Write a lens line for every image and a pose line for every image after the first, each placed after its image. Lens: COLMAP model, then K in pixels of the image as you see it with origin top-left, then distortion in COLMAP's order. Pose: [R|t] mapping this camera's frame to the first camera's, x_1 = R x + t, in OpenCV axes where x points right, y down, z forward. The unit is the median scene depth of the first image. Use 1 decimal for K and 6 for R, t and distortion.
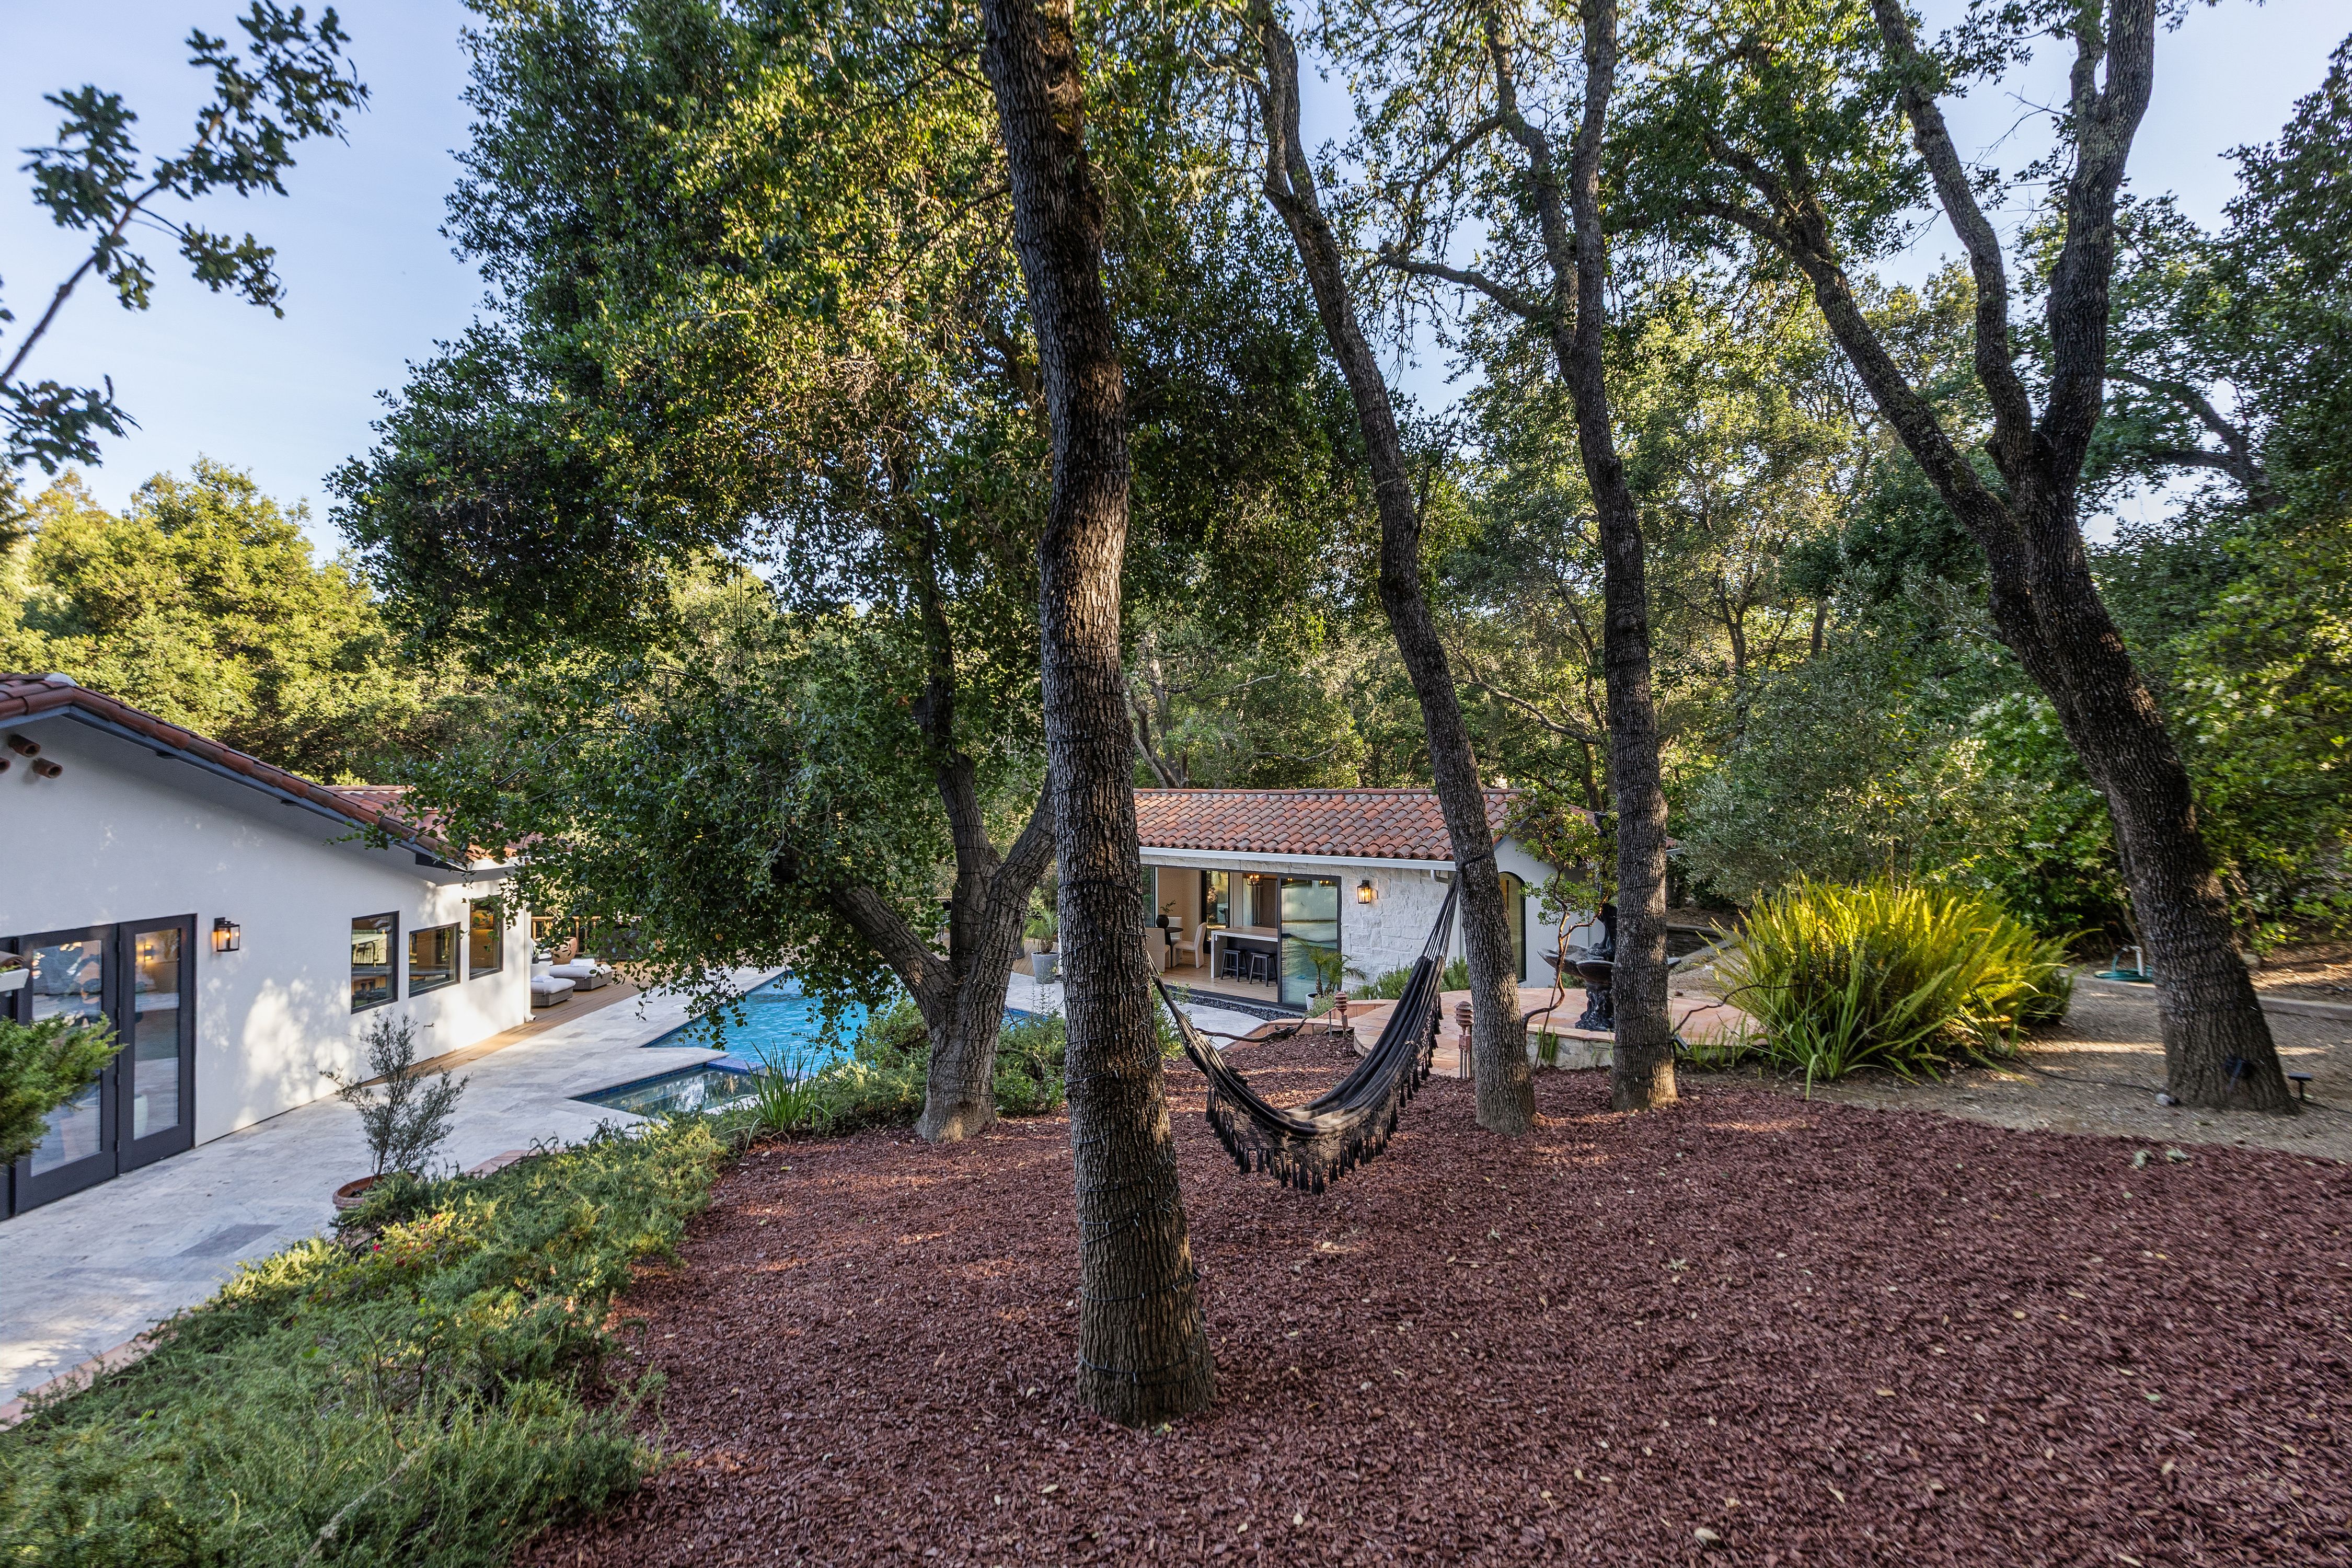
lens RADIAL K [[1075.0, 0, 1188.4], [0, 1075.0, 783.9], [0, 0, 1]] dist [0.002609, -0.001397]
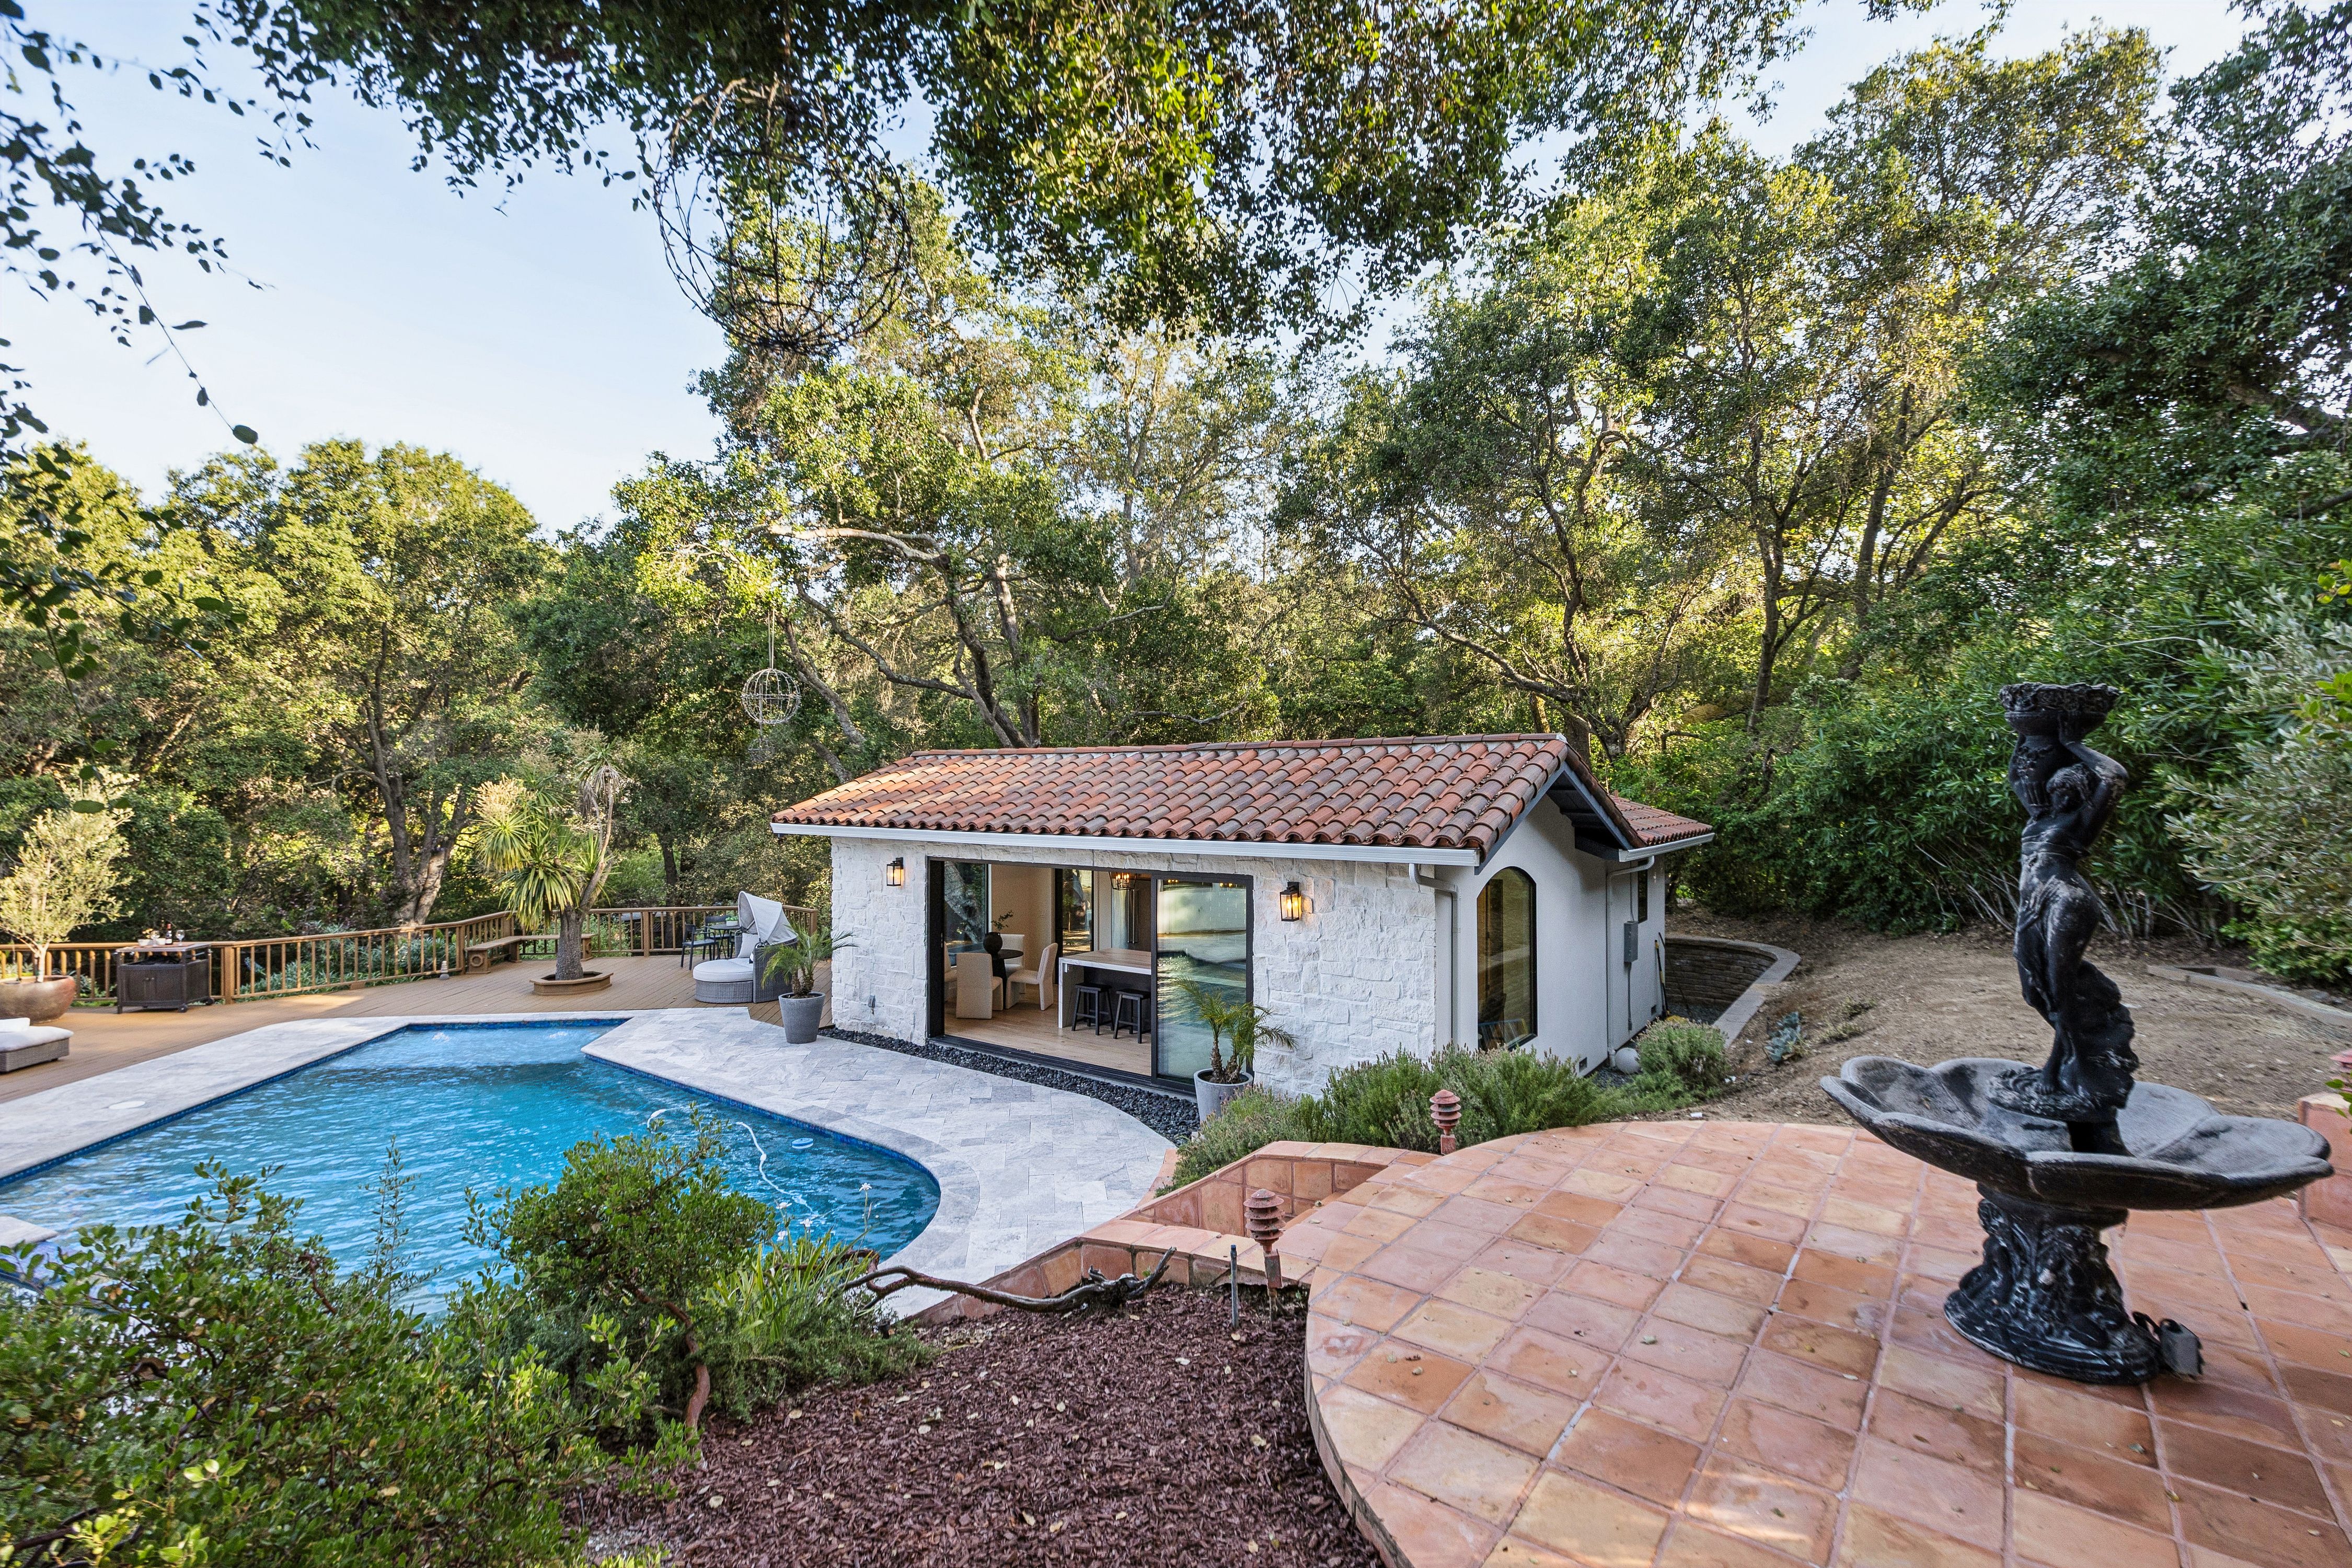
lens RADIAL K [[1075.0, 0, 1169.3], [0, 1075.0, 786.4], [0, 0, 1]] dist [0.002609, -0.001397]
pose [[0.997652, -0.001823, 0.068461, 0.045170], [0.001422, 0.999982, 0.005908, 0.027058], [-0.068471, -0.005797, 0.997636, 0.336967]]
